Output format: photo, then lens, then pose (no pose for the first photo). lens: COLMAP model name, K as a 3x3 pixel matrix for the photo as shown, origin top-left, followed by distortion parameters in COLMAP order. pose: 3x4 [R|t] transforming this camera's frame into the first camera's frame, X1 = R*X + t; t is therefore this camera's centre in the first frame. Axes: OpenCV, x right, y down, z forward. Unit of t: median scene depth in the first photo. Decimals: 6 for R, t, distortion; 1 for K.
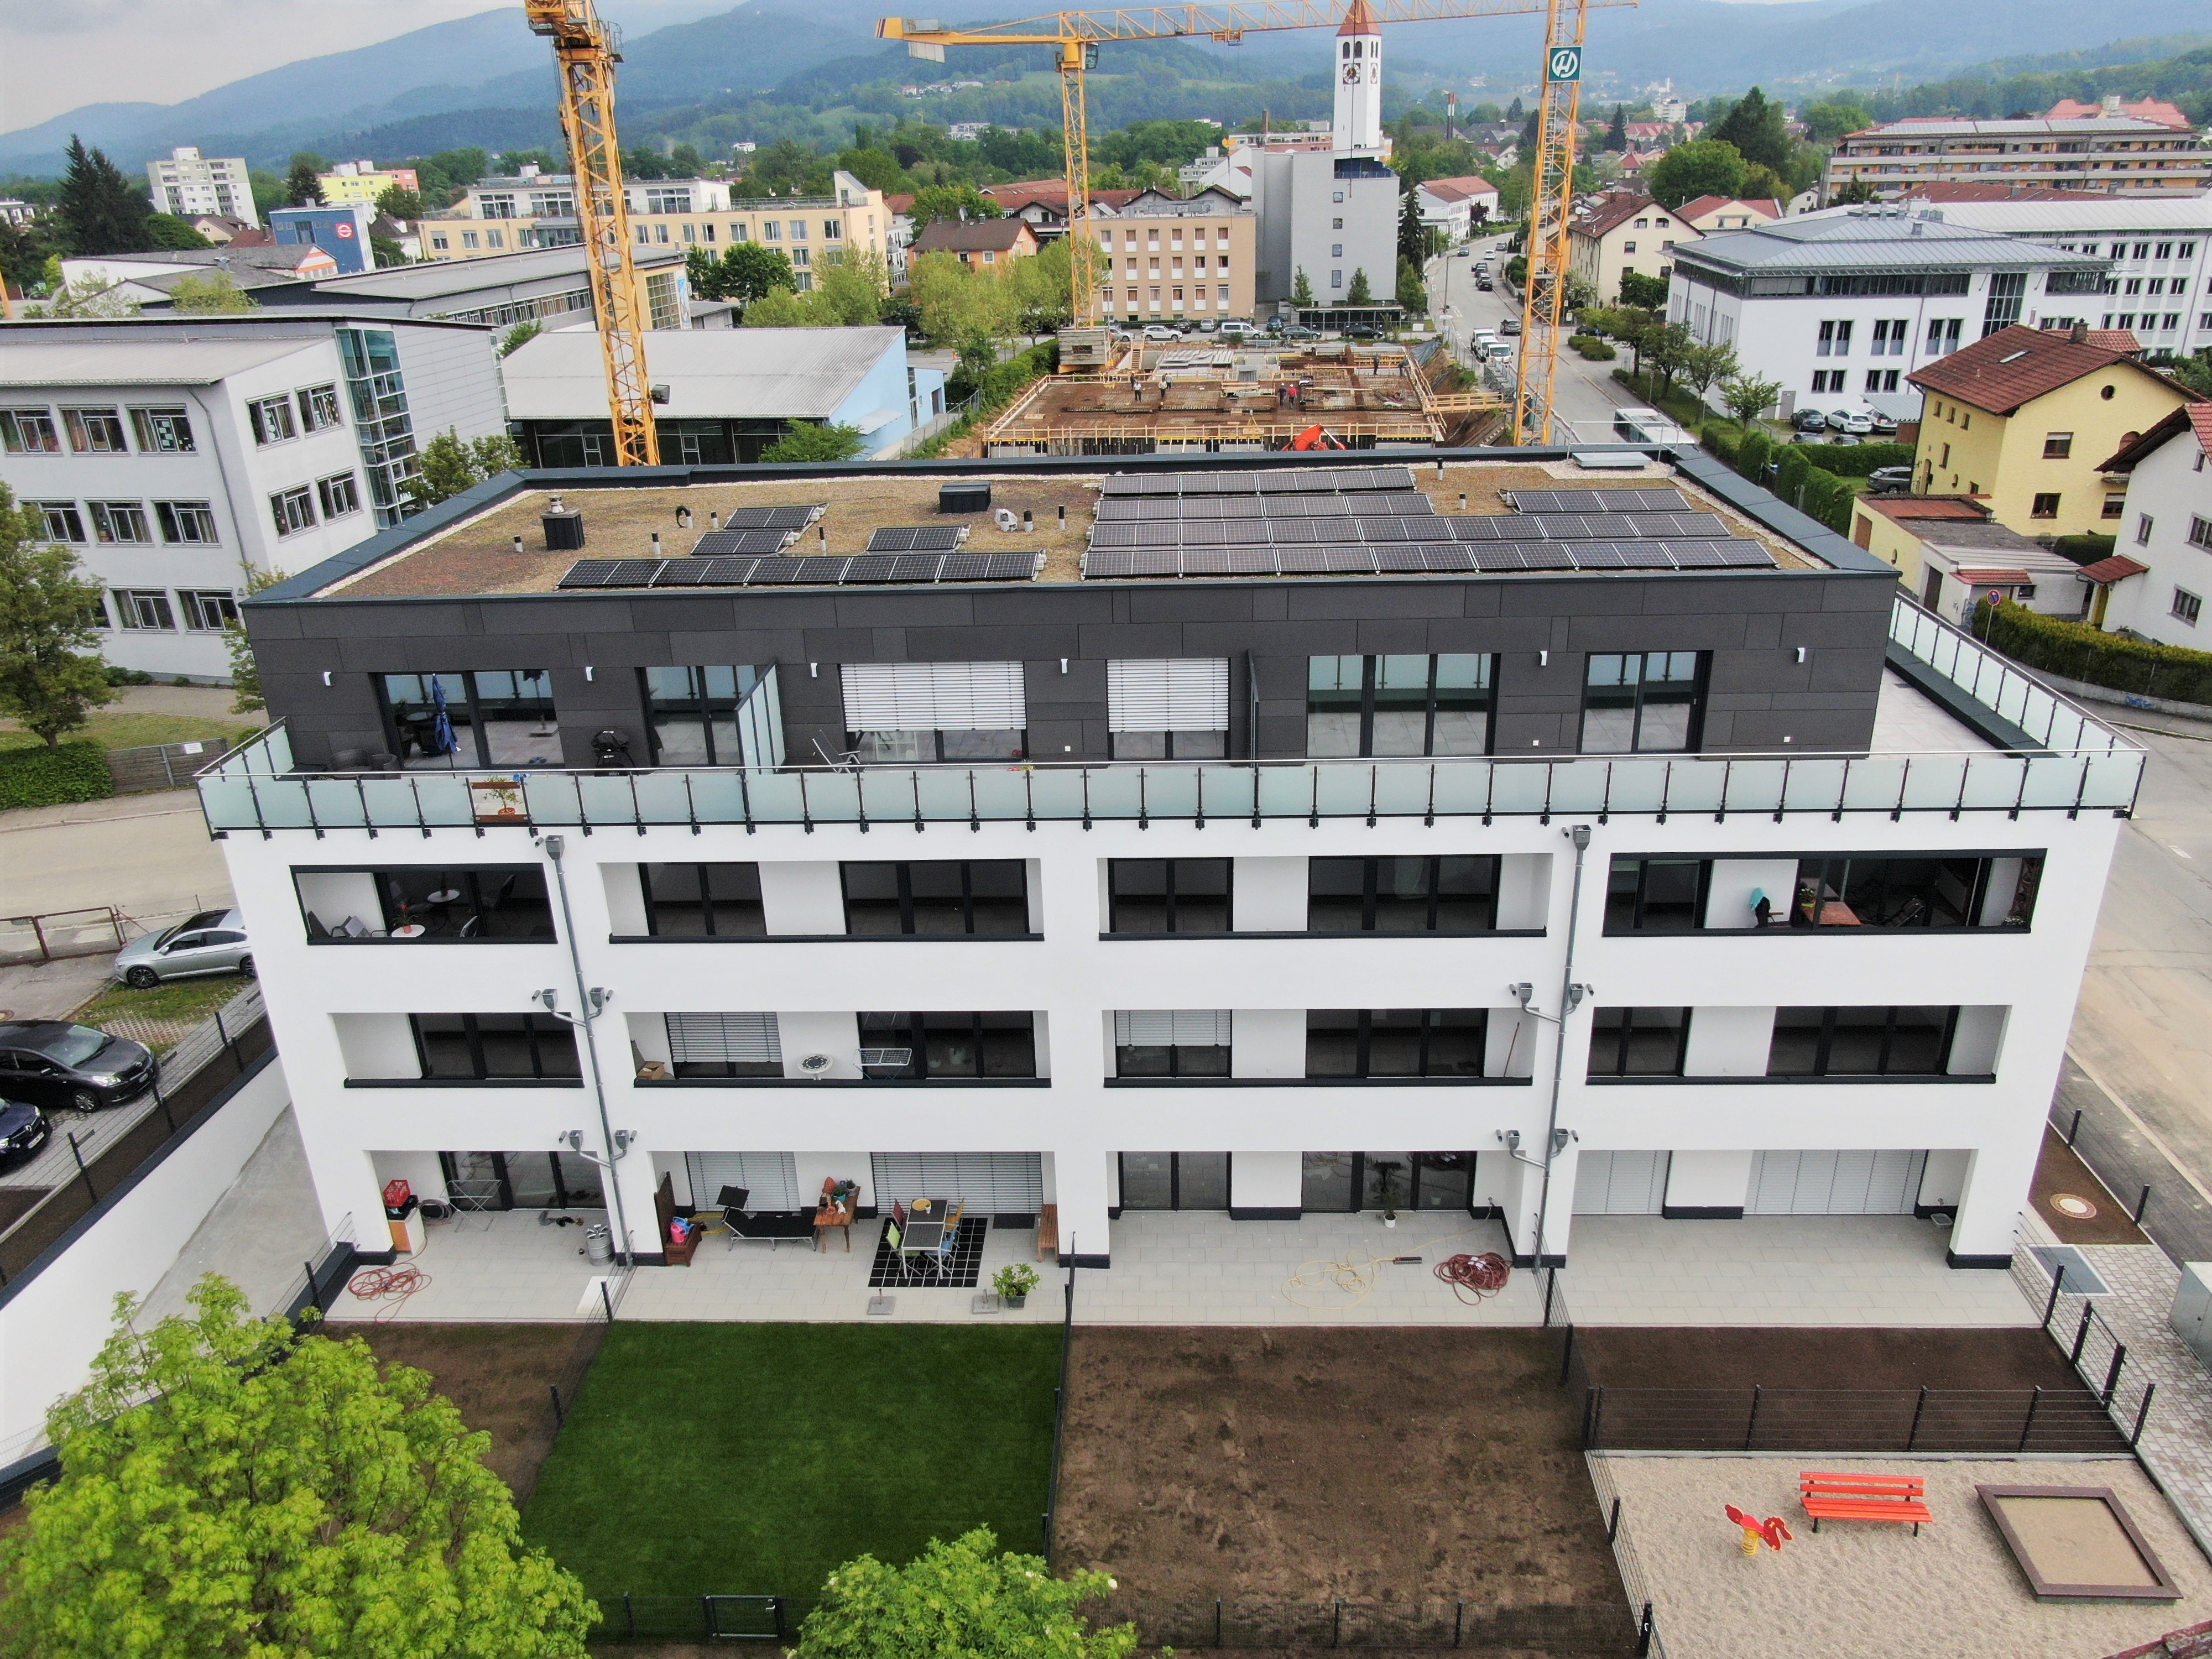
lens RADIAL K [[1603.1, 0, 1106.0], [0, 1603.1, 829.5], [0, 0, 1]] dist [-0.011439, -0.001825]
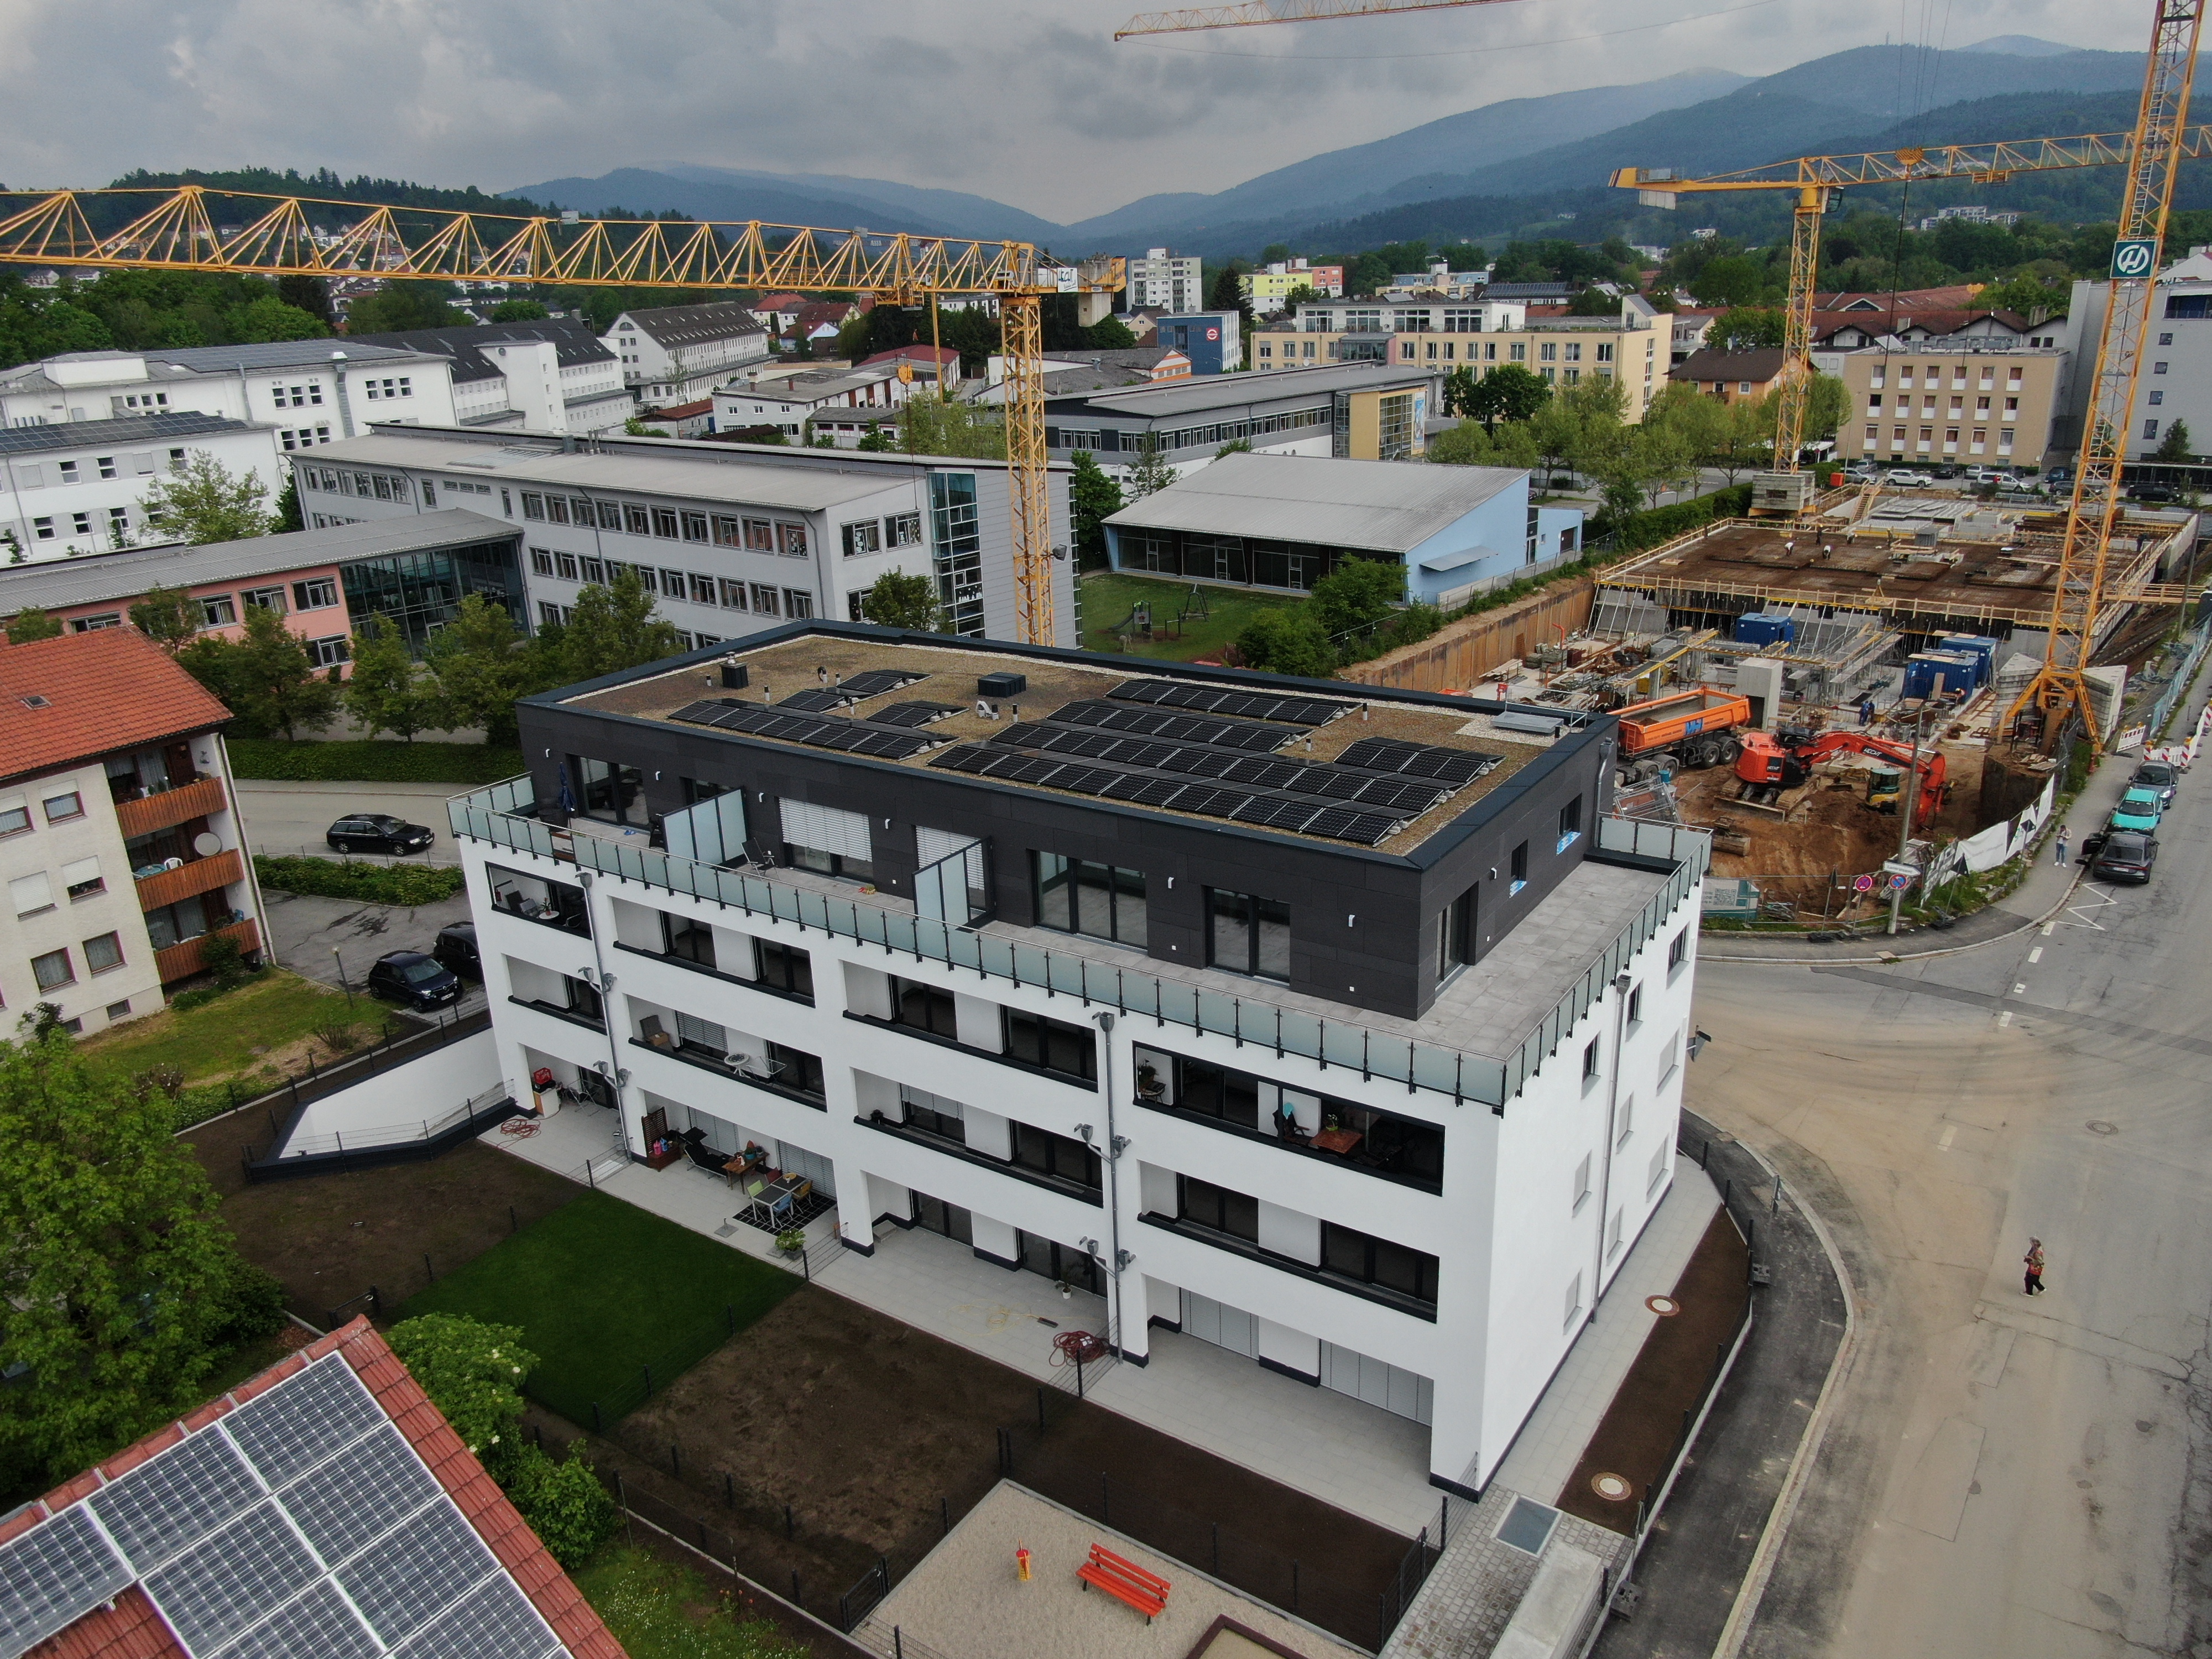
lens RADIAL K [[1601.5, 0, 1101.2], [0, 1601.5, 835.2], [0, 0, 1]] dist [-0.019518, 0.008768]
pose [[0.849032, 0.177436, -0.497656, 0.206976], [-0.197378, 0.980244, 0.012760, -0.036481], [0.490089, 0.087392, 0.867280, -0.033187]]
